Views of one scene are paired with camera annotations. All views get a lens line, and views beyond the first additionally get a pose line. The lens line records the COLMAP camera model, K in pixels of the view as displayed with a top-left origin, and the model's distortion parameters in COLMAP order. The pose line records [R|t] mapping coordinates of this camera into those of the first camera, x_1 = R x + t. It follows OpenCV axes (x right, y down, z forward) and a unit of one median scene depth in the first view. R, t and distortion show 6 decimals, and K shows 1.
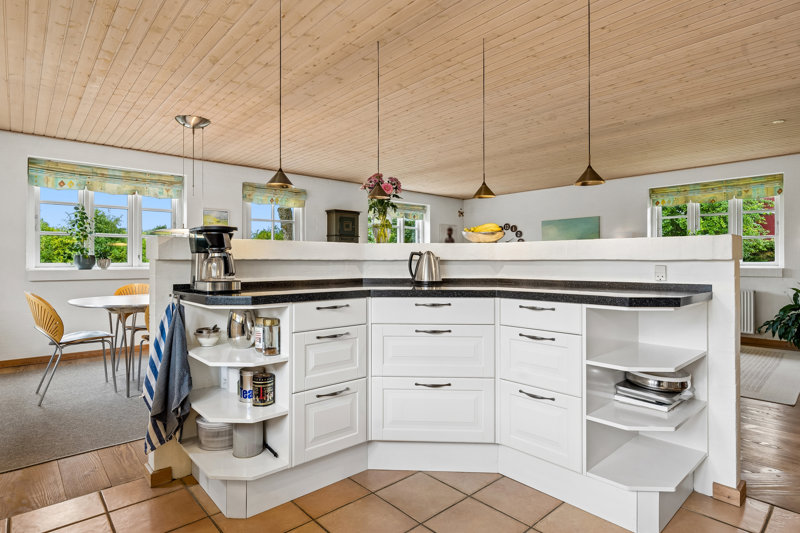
lens RADIAL K [[426.6, 0, 396.6], [0, 426.6, 263.3], [0, 0, 1]] dist [-0.013351, 0.000752]
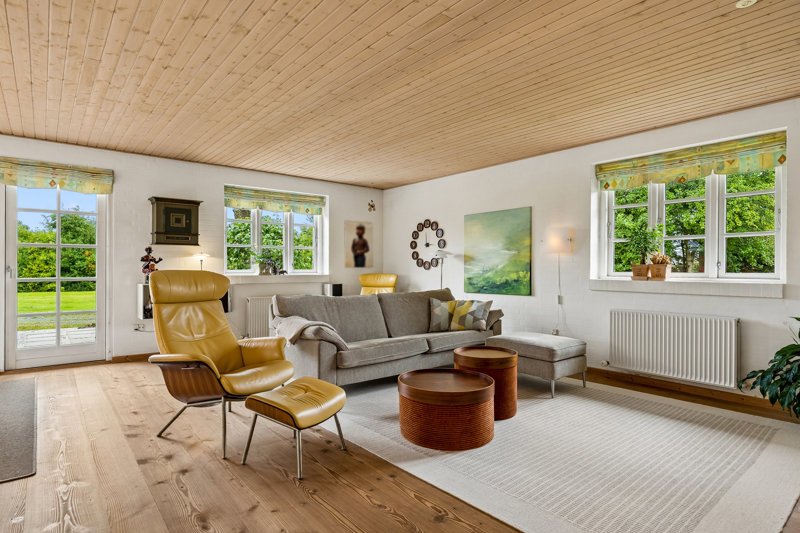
lens RADIAL K [[445.5, 0, 401.5], [0, 445.5, 269.3], [0, 0, 1]] dist [0.002134, -0.004595]
pose [[0.998788, 0.005661, -0.048897, 0.339239], [-0.005796, 0.999980, -0.002634, -0.003500], [0.048881, 0.002914, 0.998800, 0.283437]]
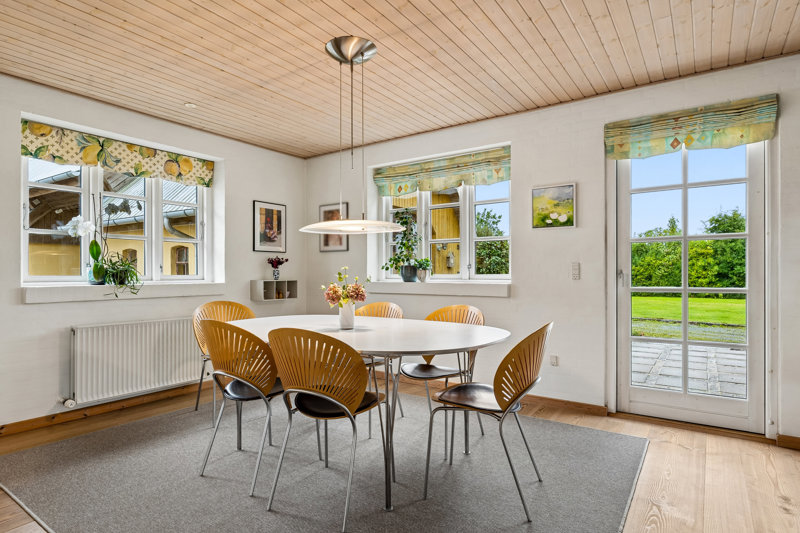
lens RADIAL K [[445.5, 0, 390.0], [0, 445.5, 275.6], [0, 0, 1]] dist [0.002134, -0.004595]
pose [[0.225640, 0.004294, -0.974201, 0.118994], [-0.001741, 0.999990, 0.004004, -0.002260], [0.974209, 0.000793, 0.225645, 0.591690]]
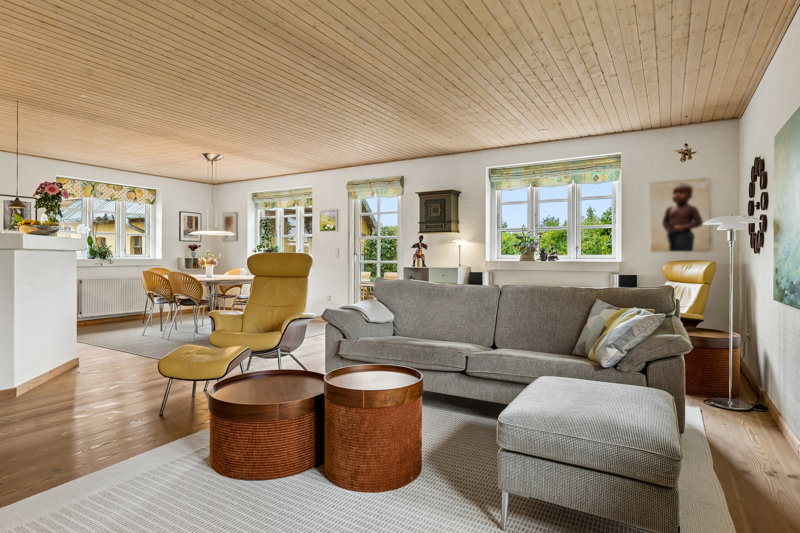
lens RADIAL K [[445.5, 0, 381.6], [0, 445.5, 266.5], [0, 0, 1]] dist [0.002134, -0.004595]
pose [[0.284050, 0.027184, -0.958424, 0.748591], [-0.004423, 0.999625, 0.027041, -0.002800], [0.958799, -0.003442, 0.284064, 0.730687]]
